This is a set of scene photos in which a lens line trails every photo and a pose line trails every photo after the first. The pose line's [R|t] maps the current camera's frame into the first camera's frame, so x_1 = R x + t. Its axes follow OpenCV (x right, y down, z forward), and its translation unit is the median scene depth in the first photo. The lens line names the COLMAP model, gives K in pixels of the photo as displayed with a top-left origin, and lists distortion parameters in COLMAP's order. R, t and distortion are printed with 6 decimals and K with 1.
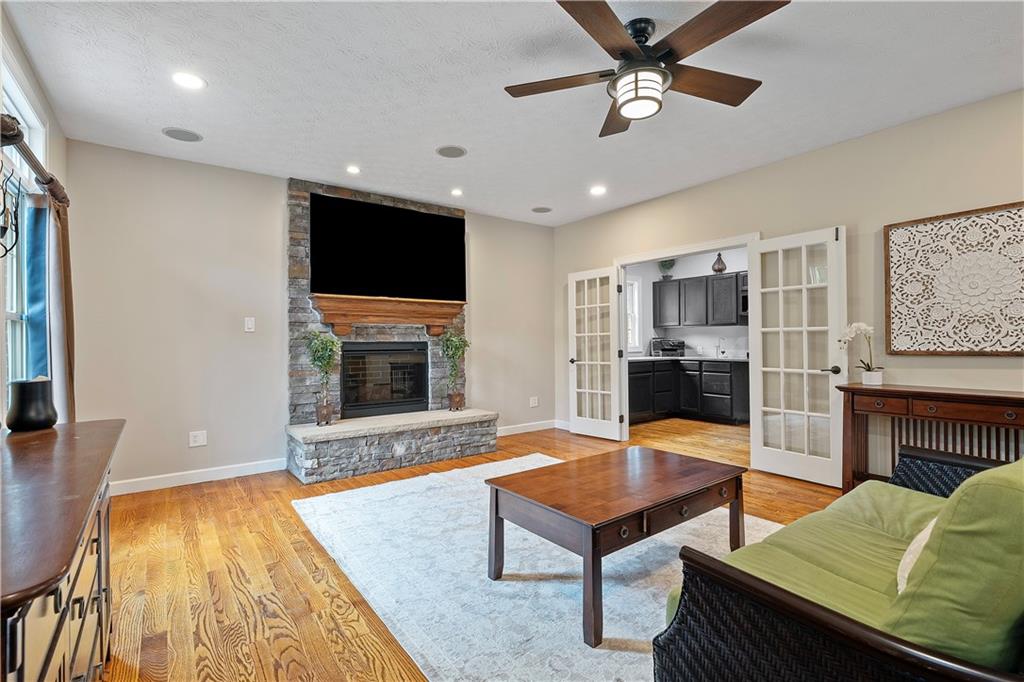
lens RADIAL K [[467.6, 0, 512.0], [0, 467.6, 341.0], [0, 0, 1]] dist [-0.010539, 0.000056]
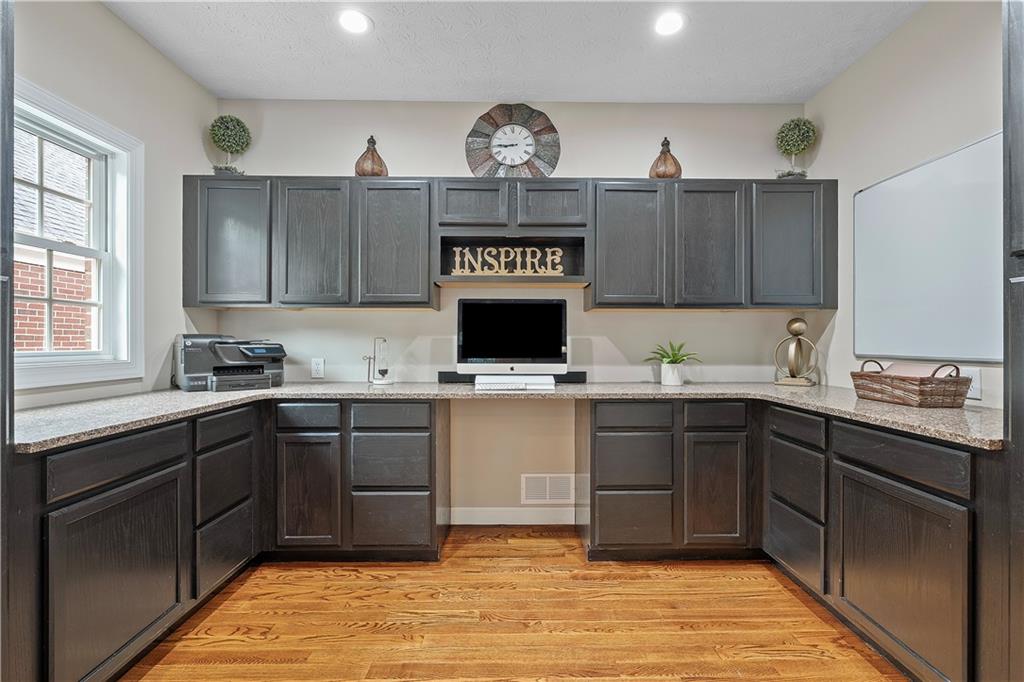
lens RADIAL K [[467.6, 0, 512.0], [0, 467.6, 341.0], [0, 0, 1]] dist [-0.010539, 0.000056]
pose [[0.593302, 0.007210, 0.804948, 0.183451], [-0.006148, 0.999971, -0.004426, -0.002134], [-0.804957, -0.002323, 0.593329, 0.649481]]
